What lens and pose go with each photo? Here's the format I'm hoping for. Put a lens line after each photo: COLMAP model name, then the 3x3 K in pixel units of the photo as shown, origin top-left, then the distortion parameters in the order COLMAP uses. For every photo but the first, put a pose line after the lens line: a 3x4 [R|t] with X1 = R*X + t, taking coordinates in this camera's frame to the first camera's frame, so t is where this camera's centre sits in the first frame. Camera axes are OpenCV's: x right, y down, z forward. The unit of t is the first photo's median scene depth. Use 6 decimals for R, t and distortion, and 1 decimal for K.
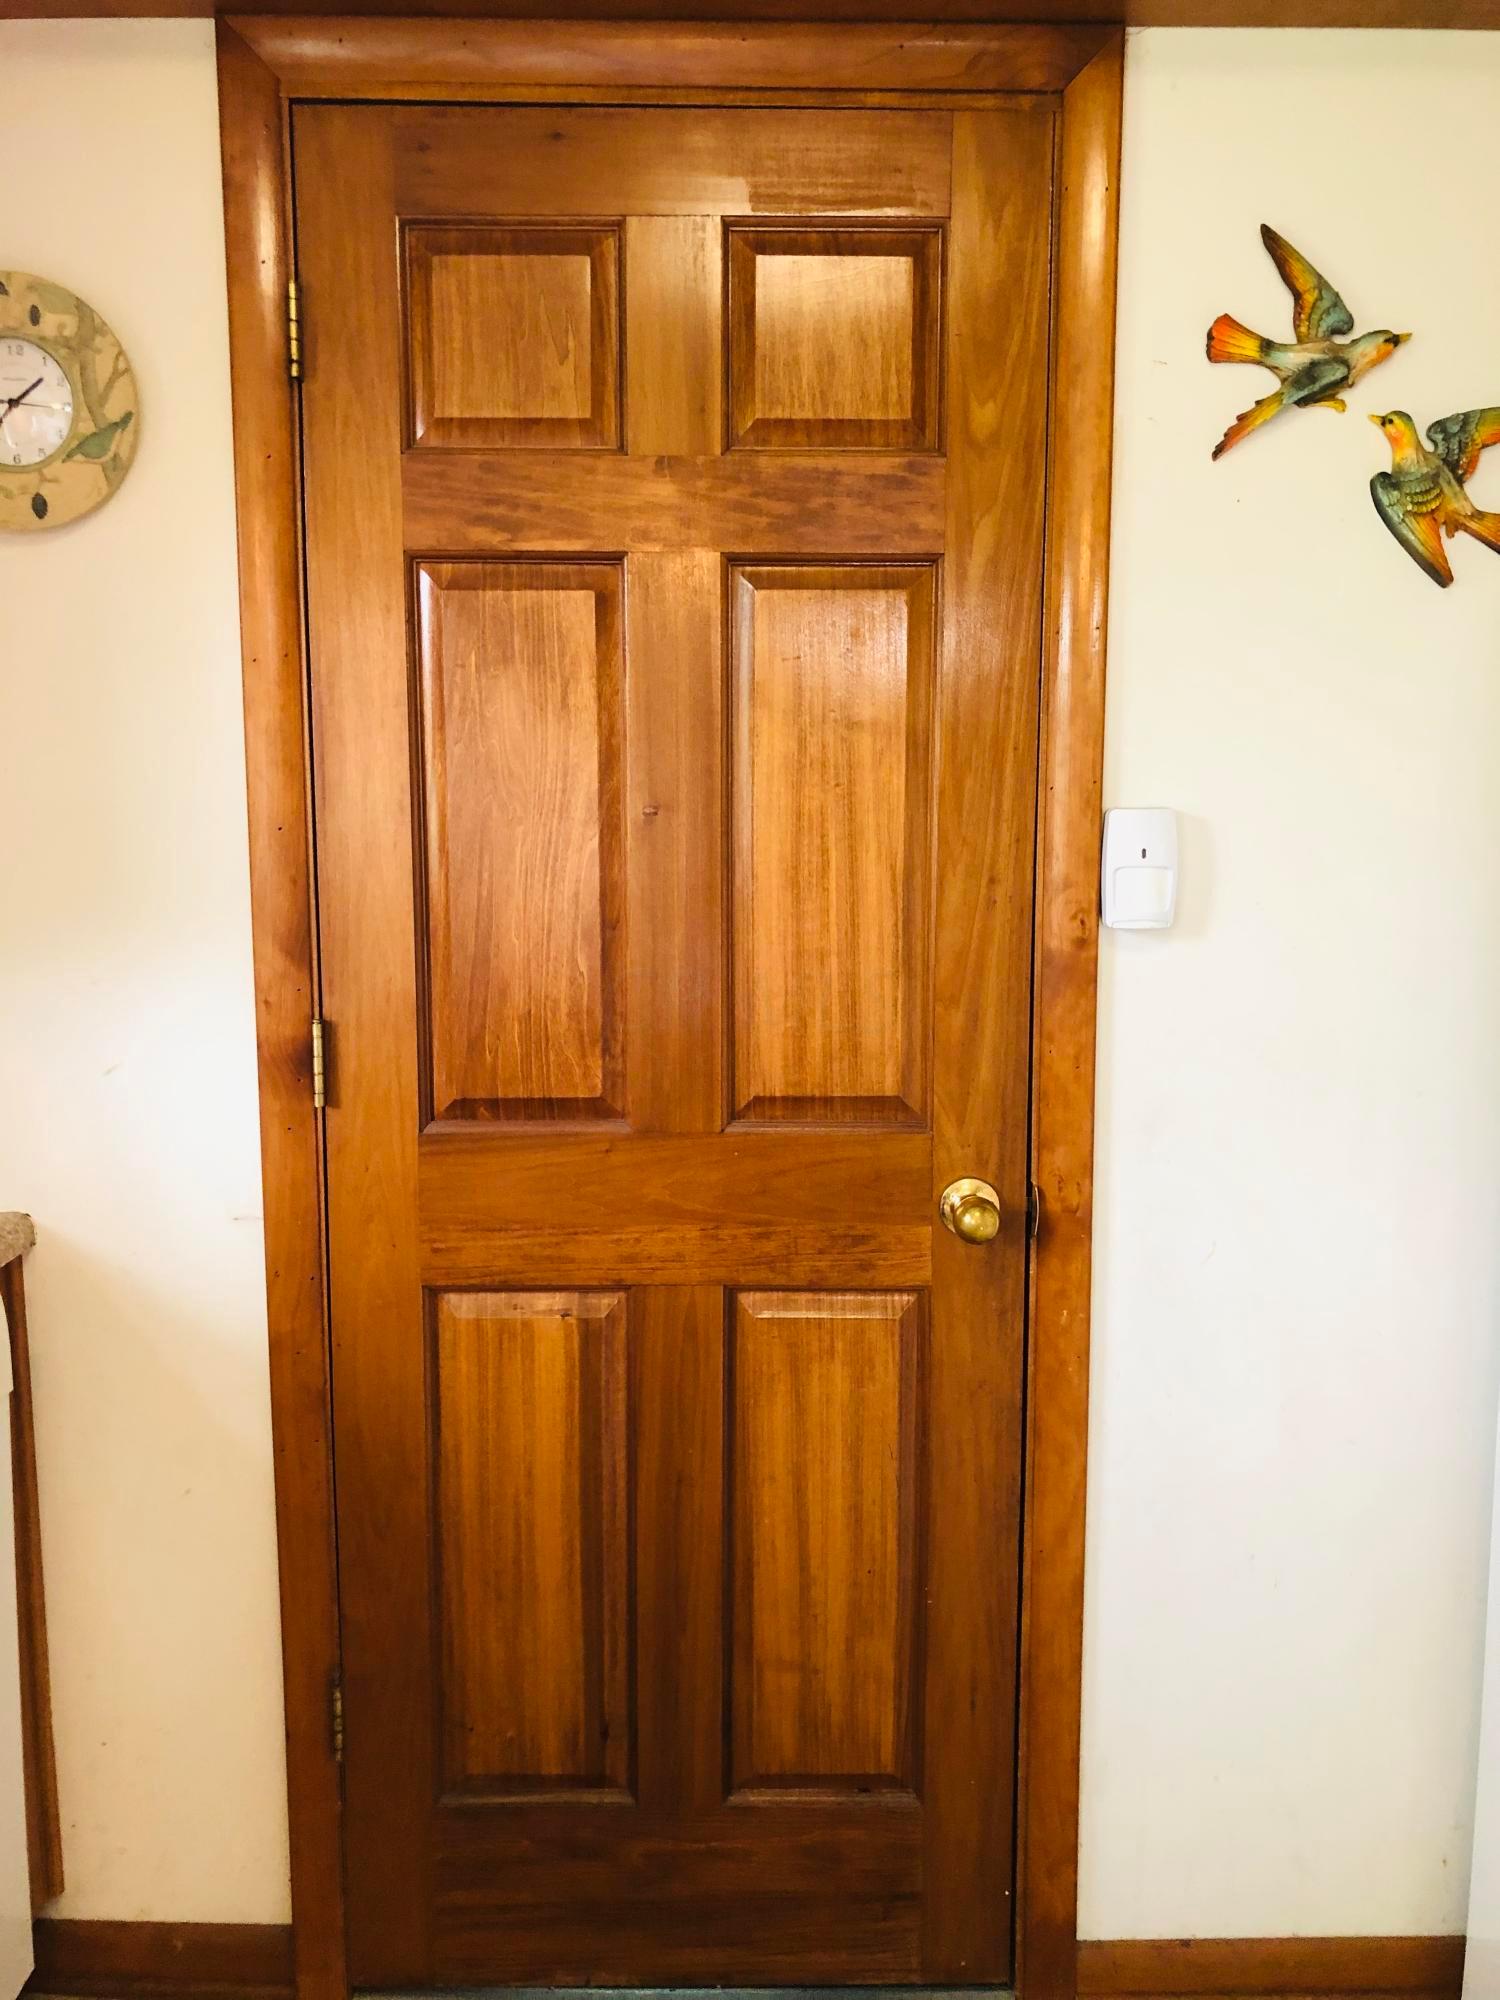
lens RADIAL K [[1674.7, 0, 752.0], [0, 1674.7, 1003.5], [0, 0, 1]] dist [0.075666, -0.077421]
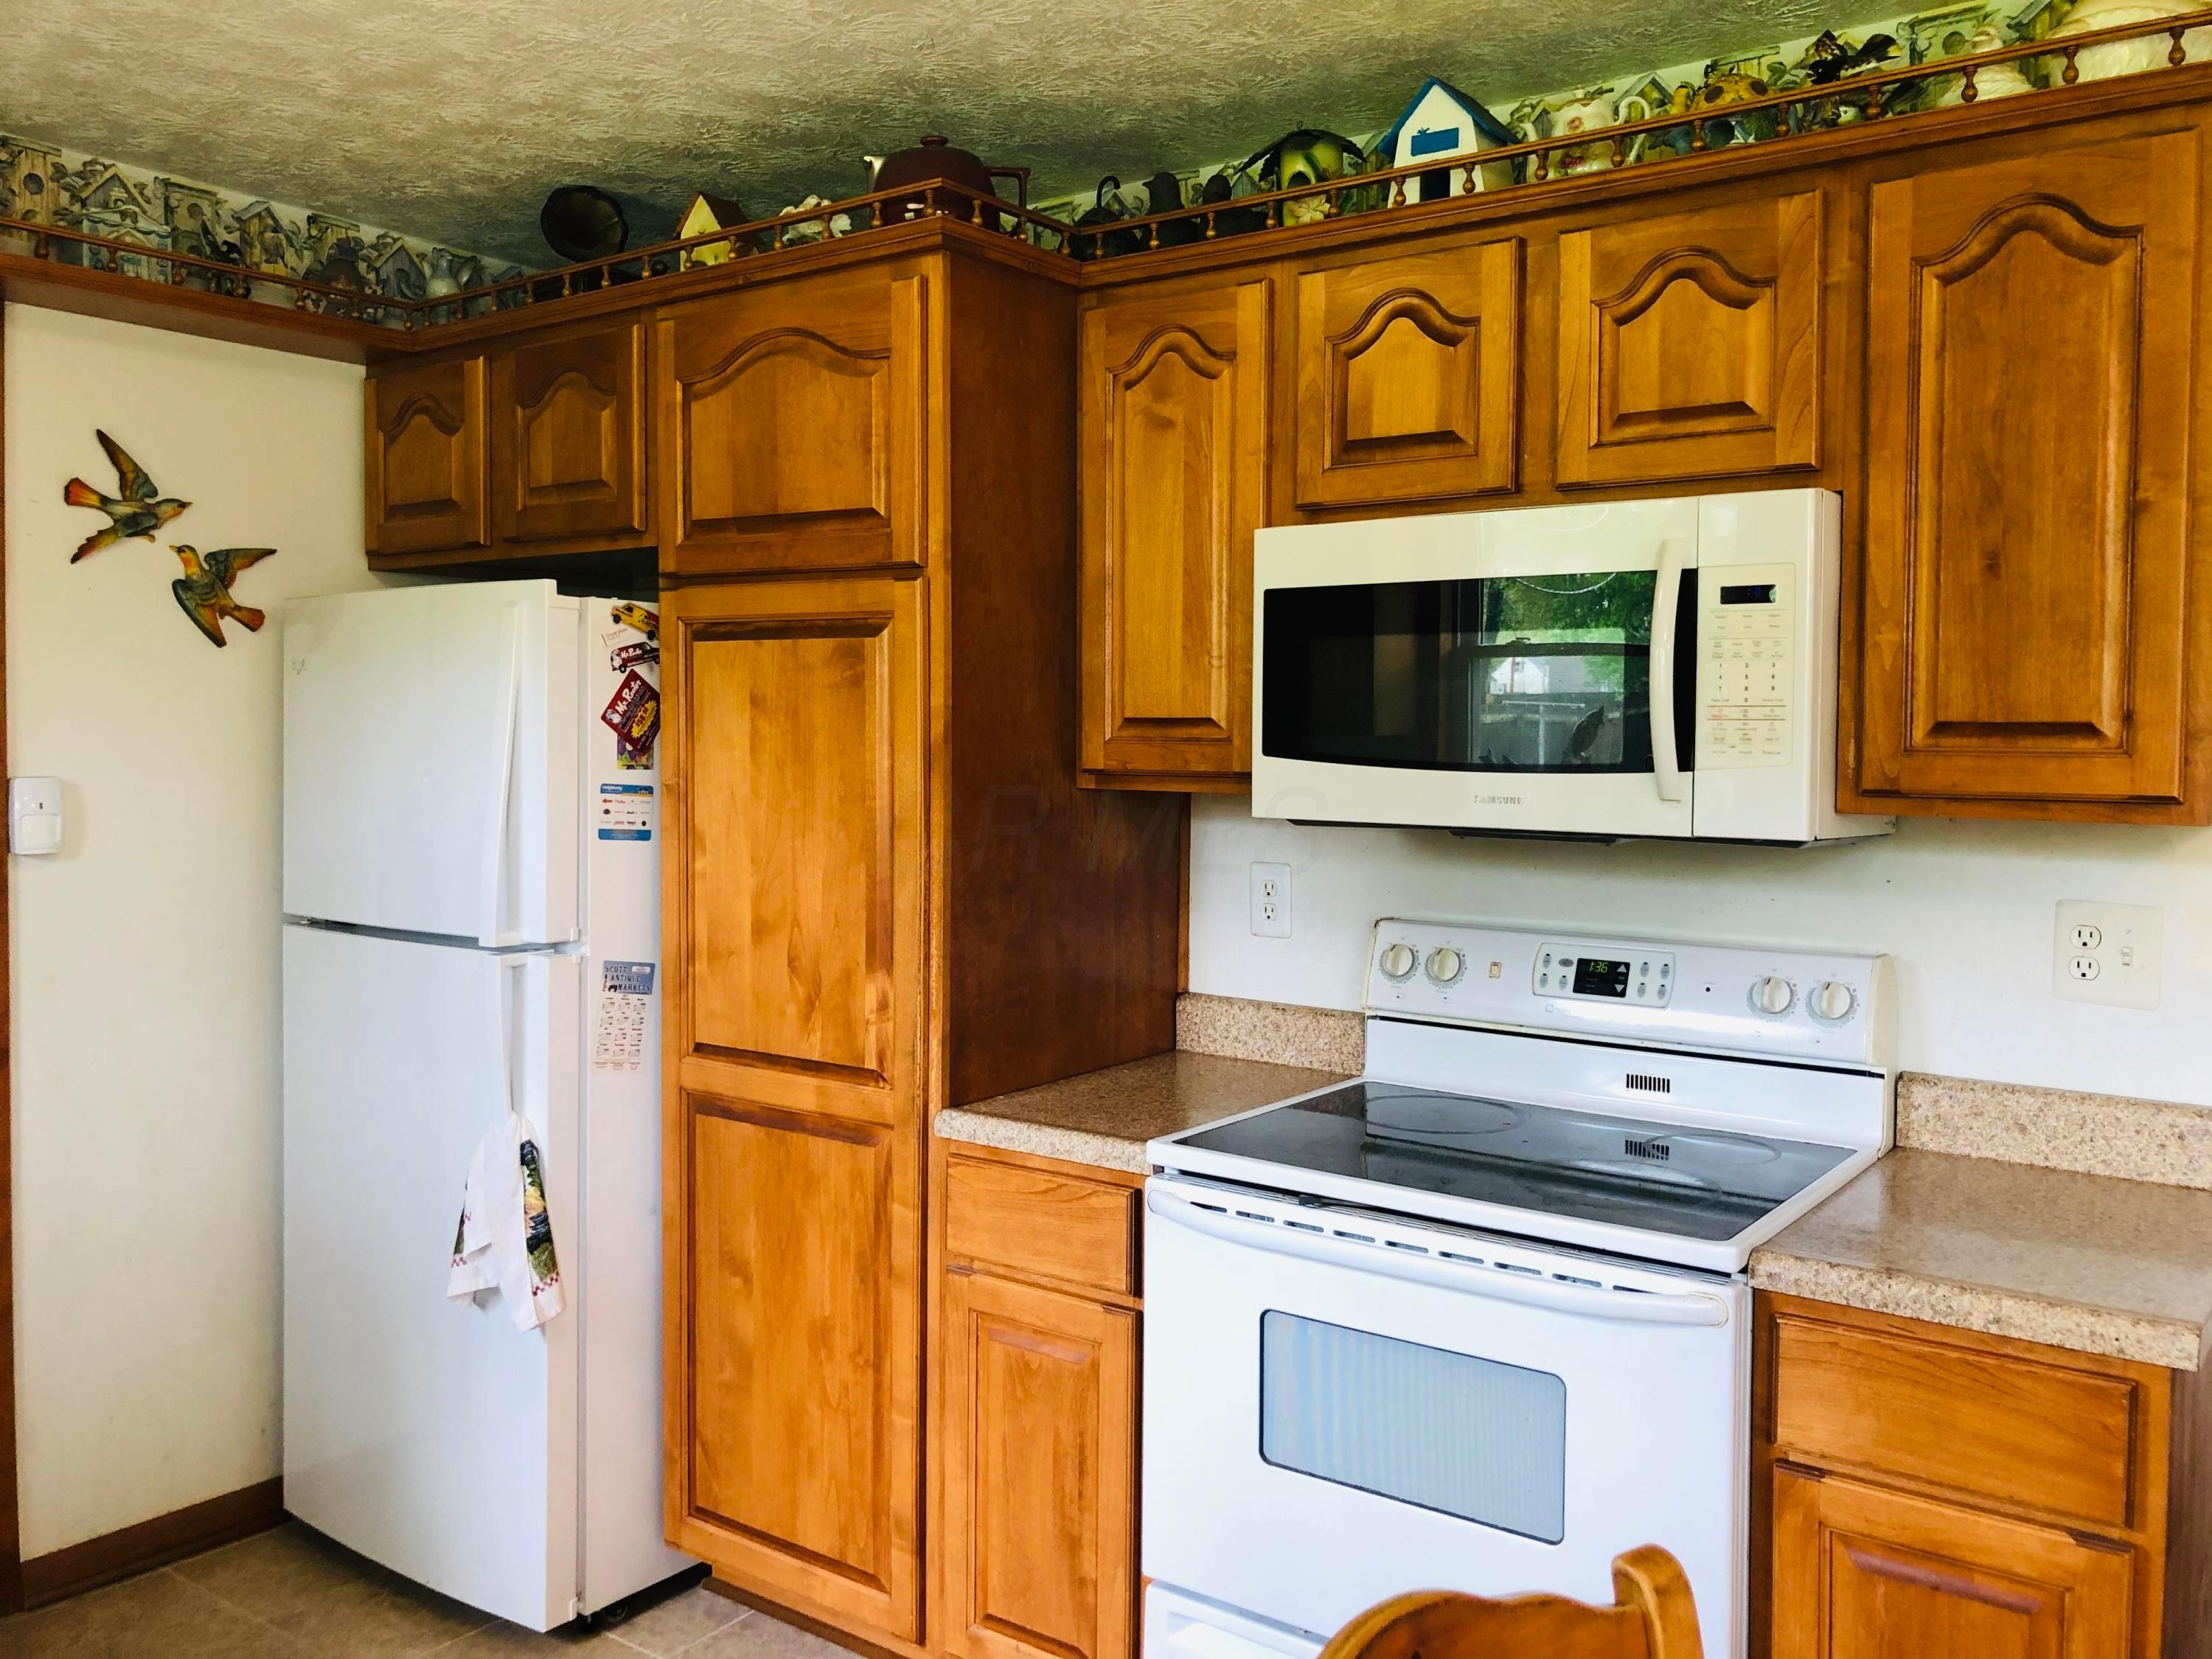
lens RADIAL K [[1852.2, 0, 1109.2], [0, 1852.2, 825.9], [0, 0, 1]] dist [0.075666, -0.077421]
pose [[0.627957, -0.024756, 0.777854, -0.510833], [0.086939, 0.995469, -0.038503, 0.083546], [-0.773377, 0.091804, 0.627264, -0.868504]]
